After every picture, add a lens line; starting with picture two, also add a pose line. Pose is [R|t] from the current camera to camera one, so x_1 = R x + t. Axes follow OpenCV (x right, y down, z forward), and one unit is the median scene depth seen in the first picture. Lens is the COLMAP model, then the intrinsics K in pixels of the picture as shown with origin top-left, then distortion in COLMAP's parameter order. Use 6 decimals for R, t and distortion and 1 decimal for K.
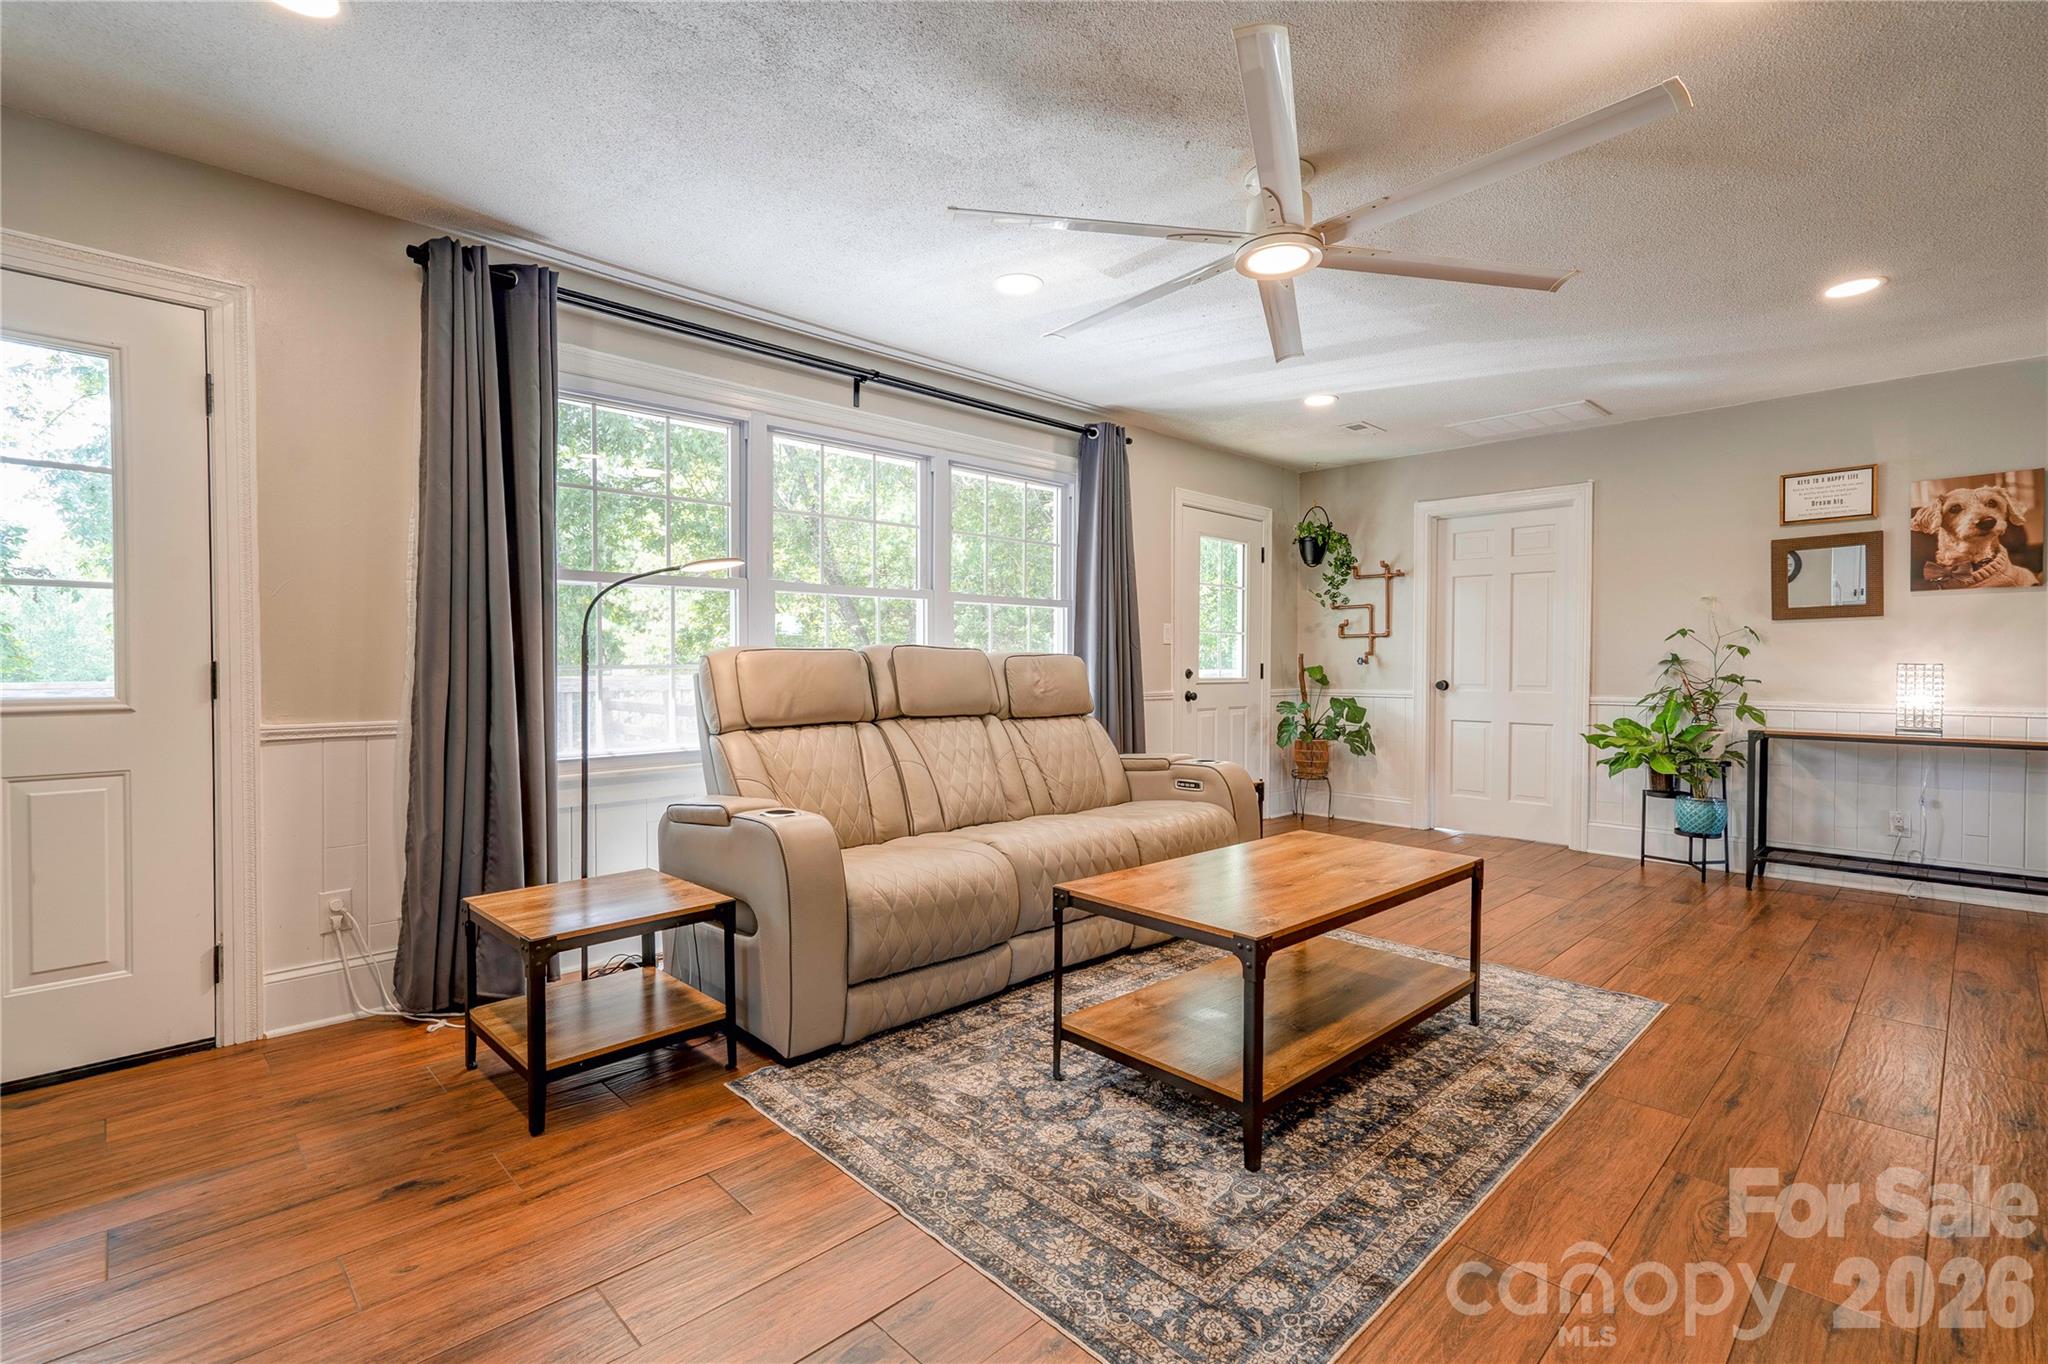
lens RADIAL K [[952.3, 0, 1017.9], [0, 952.3, 669.7], [0, 0, 1]] dist [0.016712, 0.000382]
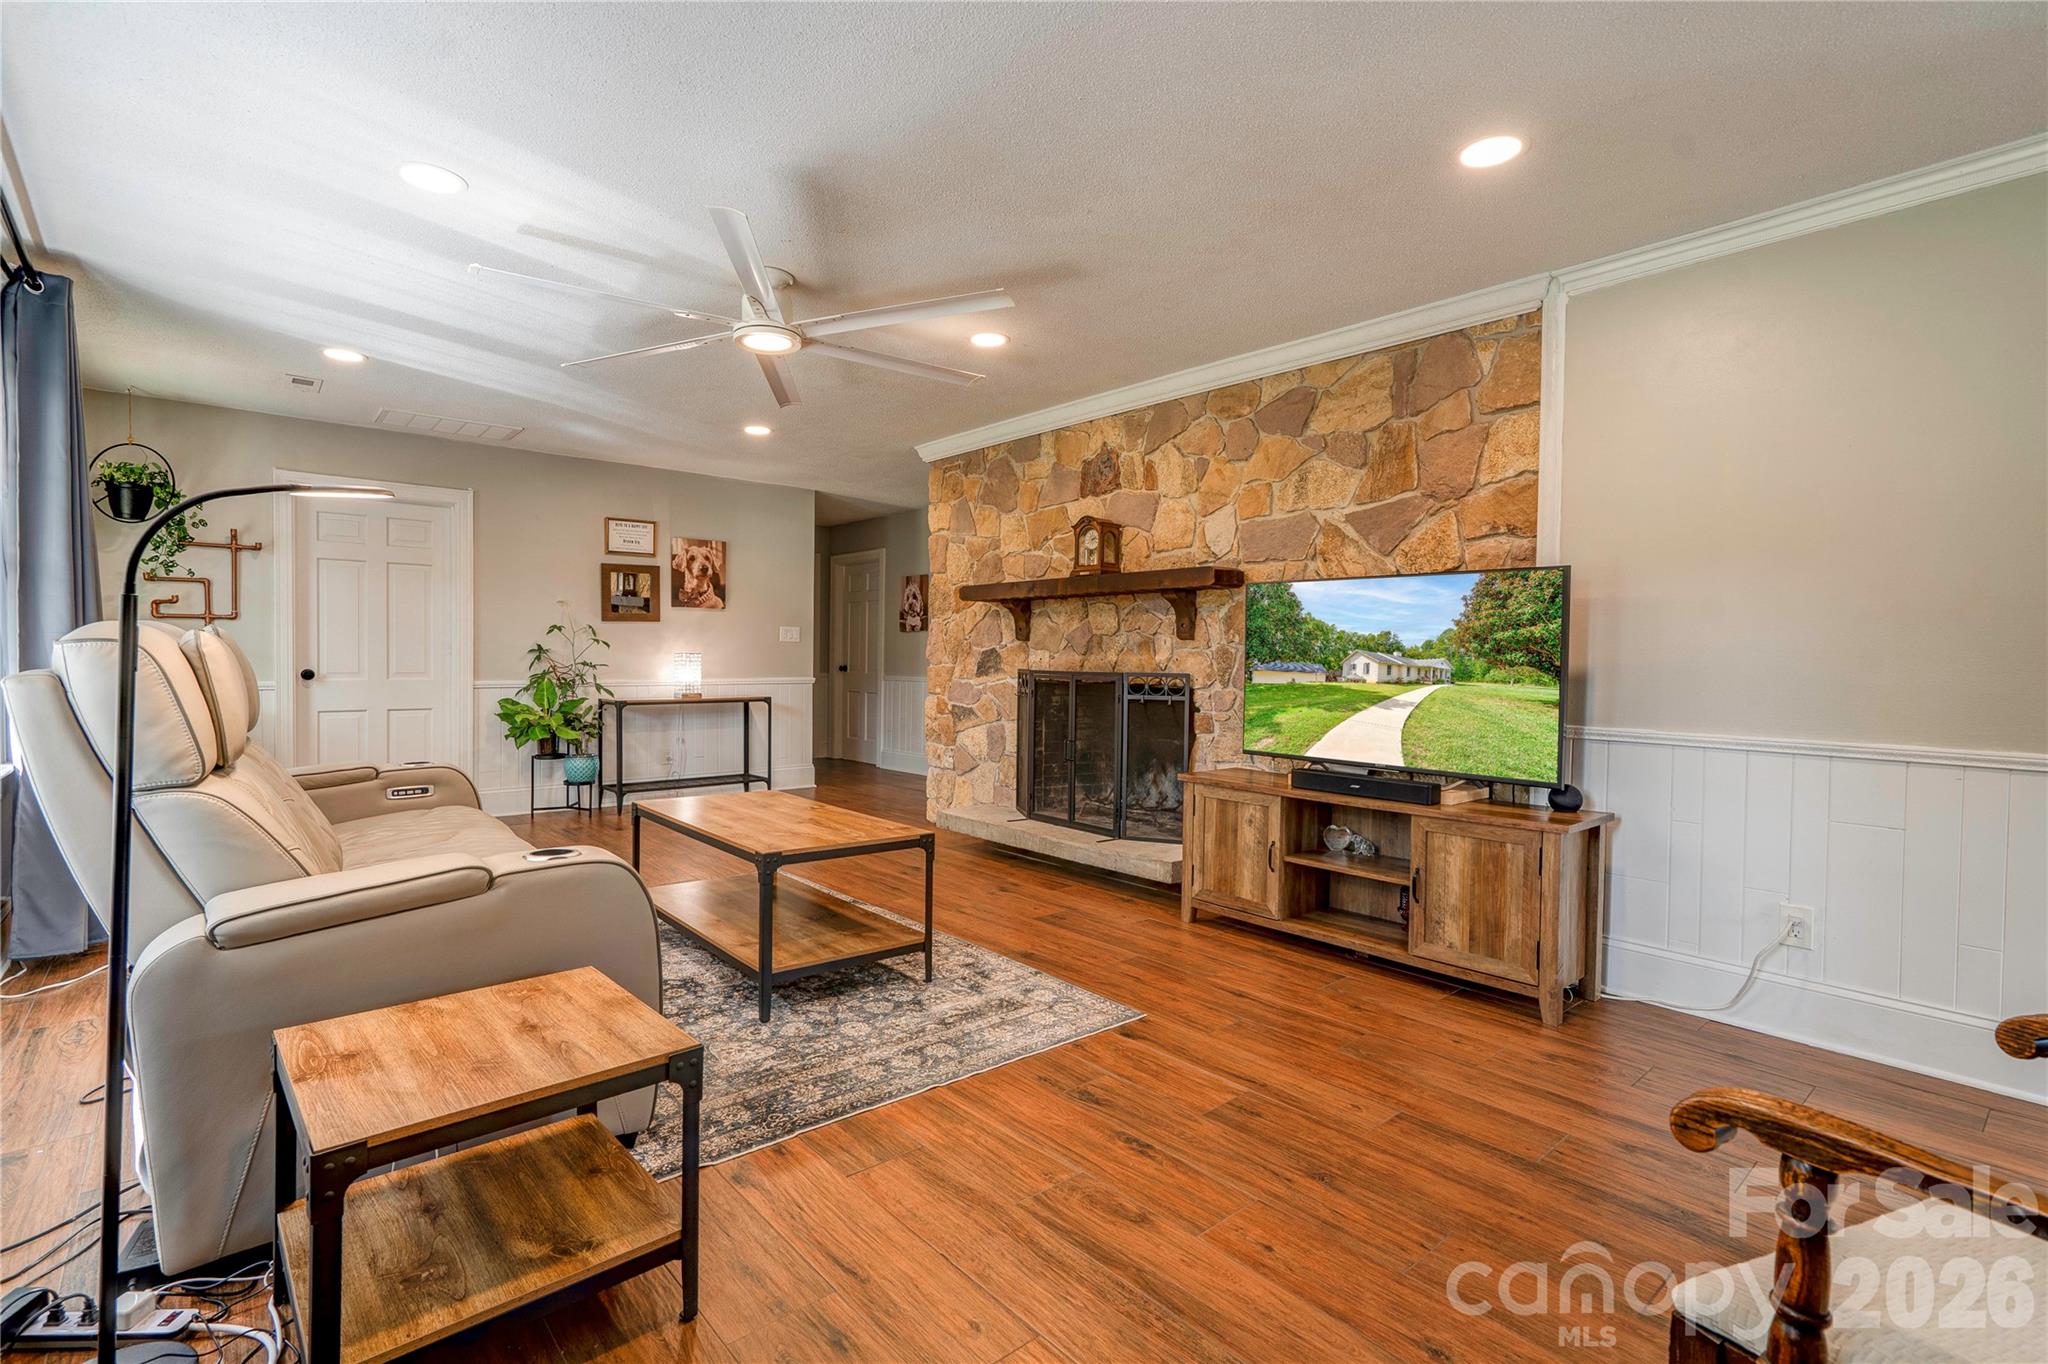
lens RADIAL K [[952.3, 0, 1014.8], [0, 952.3, 681.8], [0, 0, 1]] dist [0.016712, 0.000382]
pose [[0.057258, -0.030552, 0.997892, -0.593792], [-0.001034, 0.999529, 0.030662, -0.007695], [-0.998359, -0.002787, 0.057200, 0.353663]]
